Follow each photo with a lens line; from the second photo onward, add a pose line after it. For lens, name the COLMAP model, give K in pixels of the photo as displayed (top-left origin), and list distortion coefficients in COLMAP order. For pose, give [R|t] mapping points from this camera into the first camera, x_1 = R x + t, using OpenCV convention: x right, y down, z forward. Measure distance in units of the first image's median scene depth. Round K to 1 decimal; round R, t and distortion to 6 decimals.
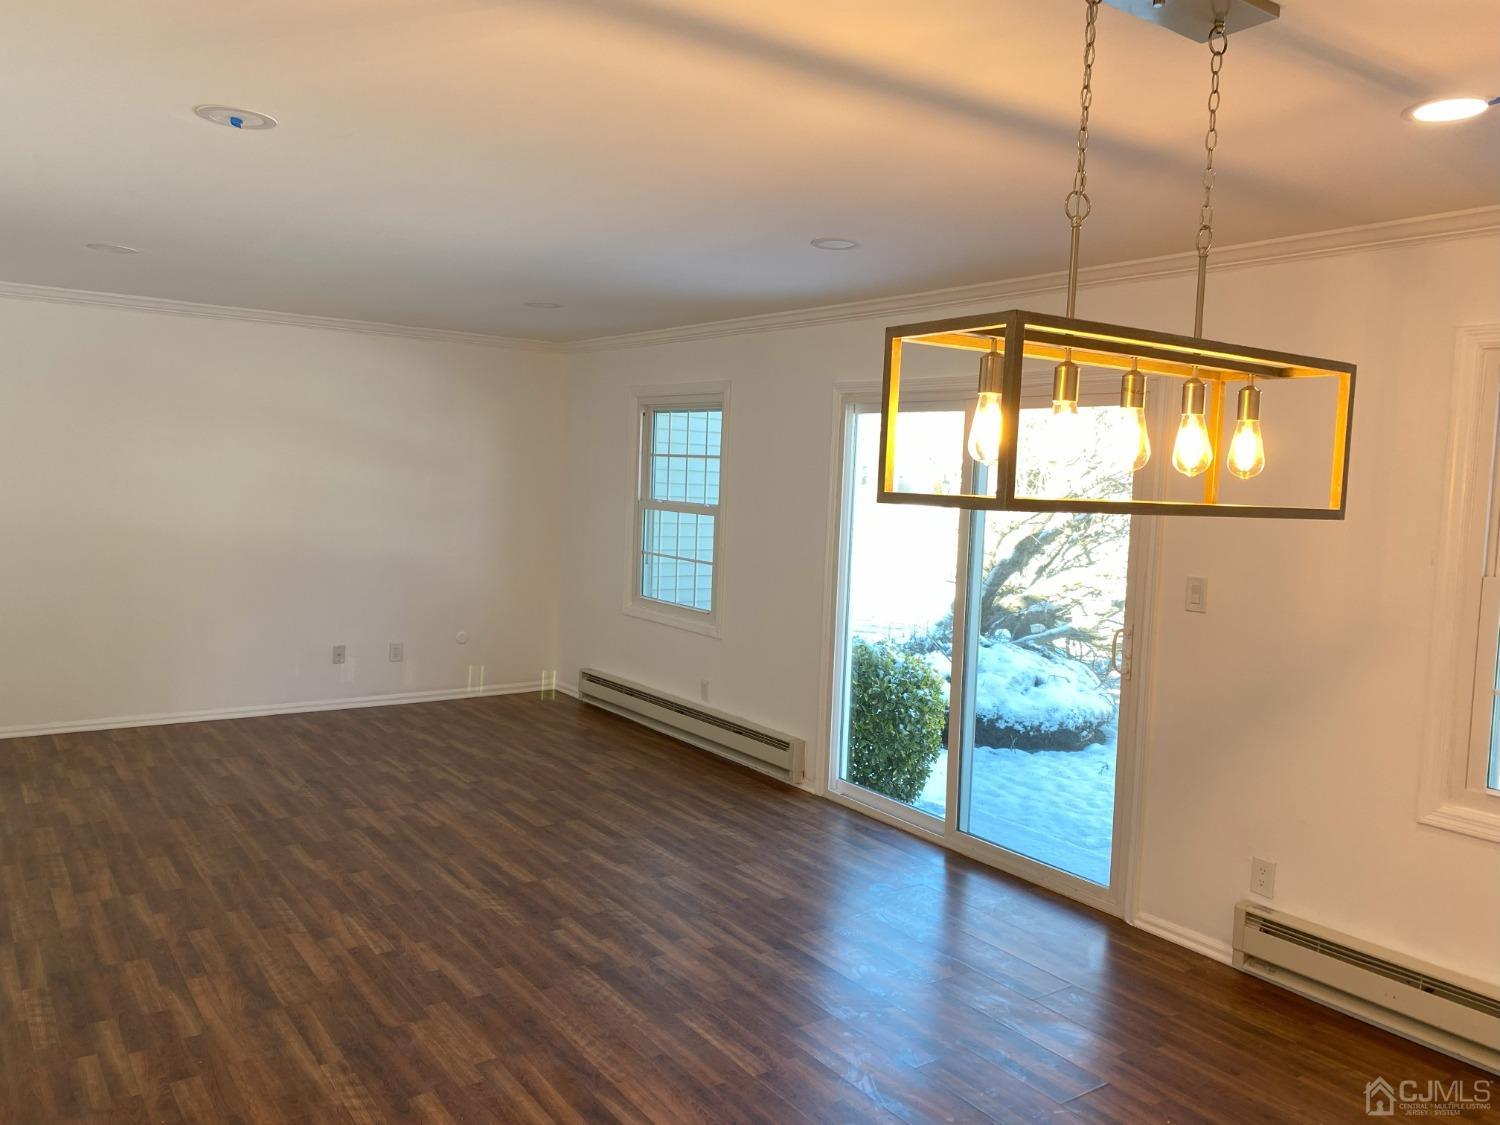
lens RADIAL K [[1138.5, 0, 757.6], [0, 1138.5, 552.8], [0, 0, 1]] dist [0.049219, -0.034744]
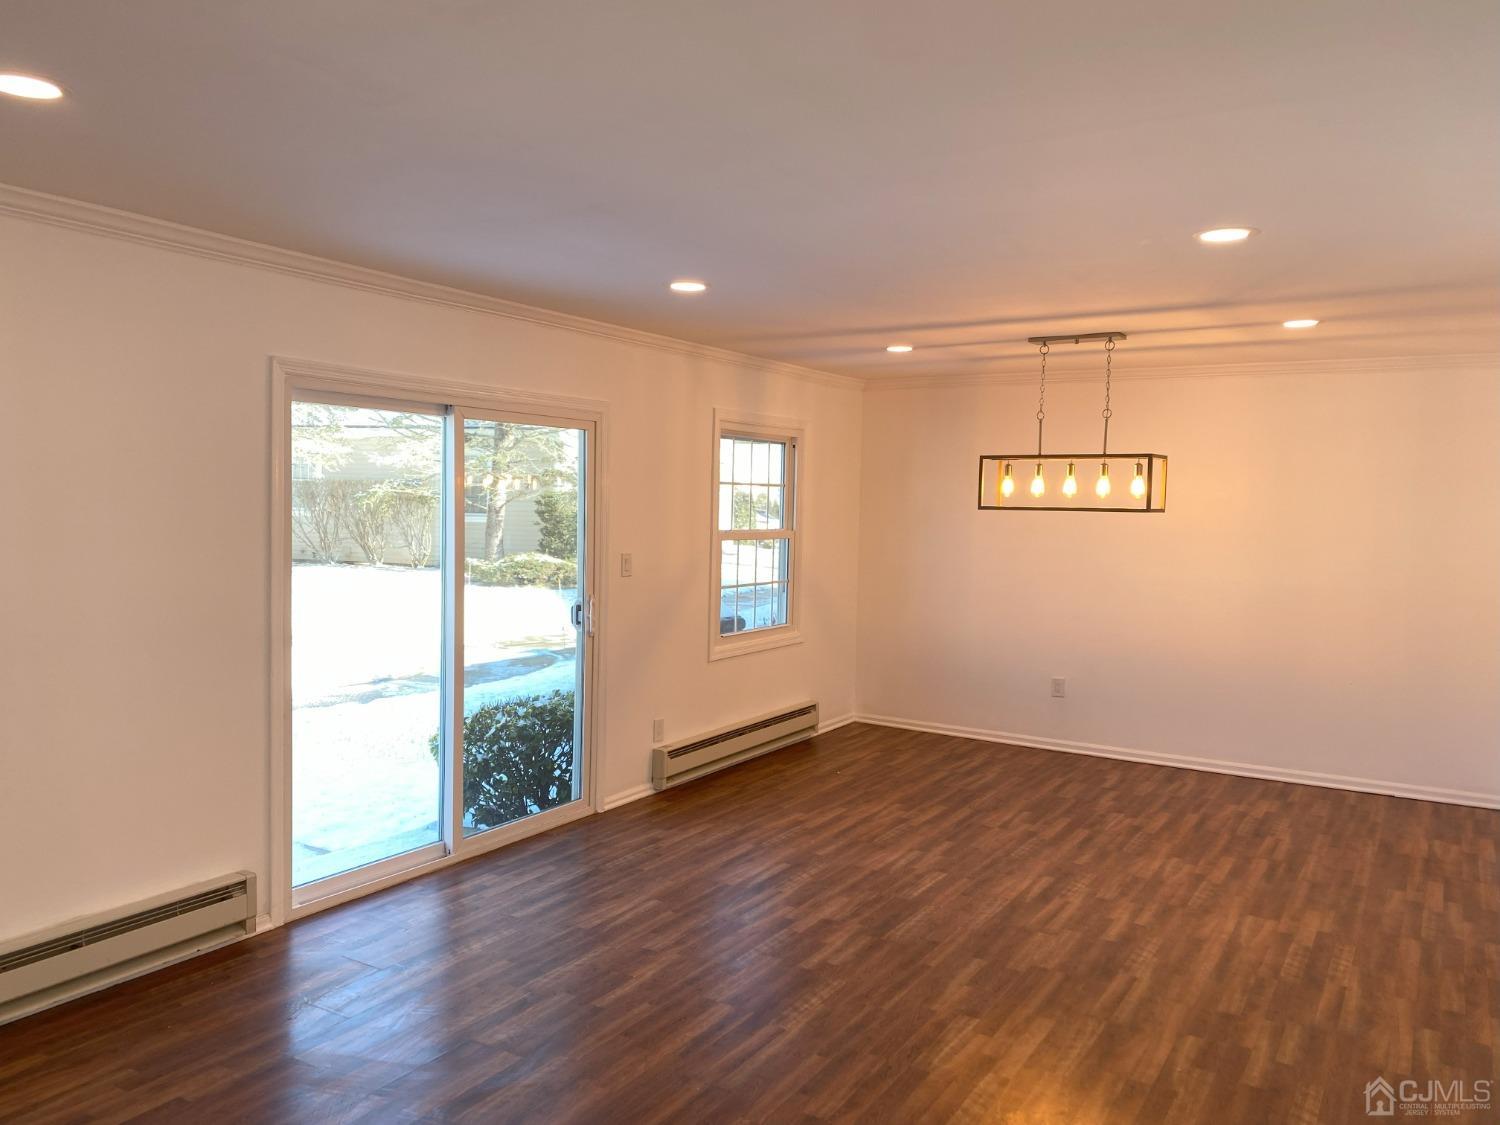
lens RADIAL K [[1129.2, 0, 750.0], [0, 1129.2, 562.5], [0, 0, 1]] dist [0.035351, -0.025197]
pose [[-0.377772, -0.100920, 0.920382, -1.022718], [0.031620, 0.992056, 0.121757, -0.140943], [-0.925358, 0.075099, -0.371580, 1.404215]]
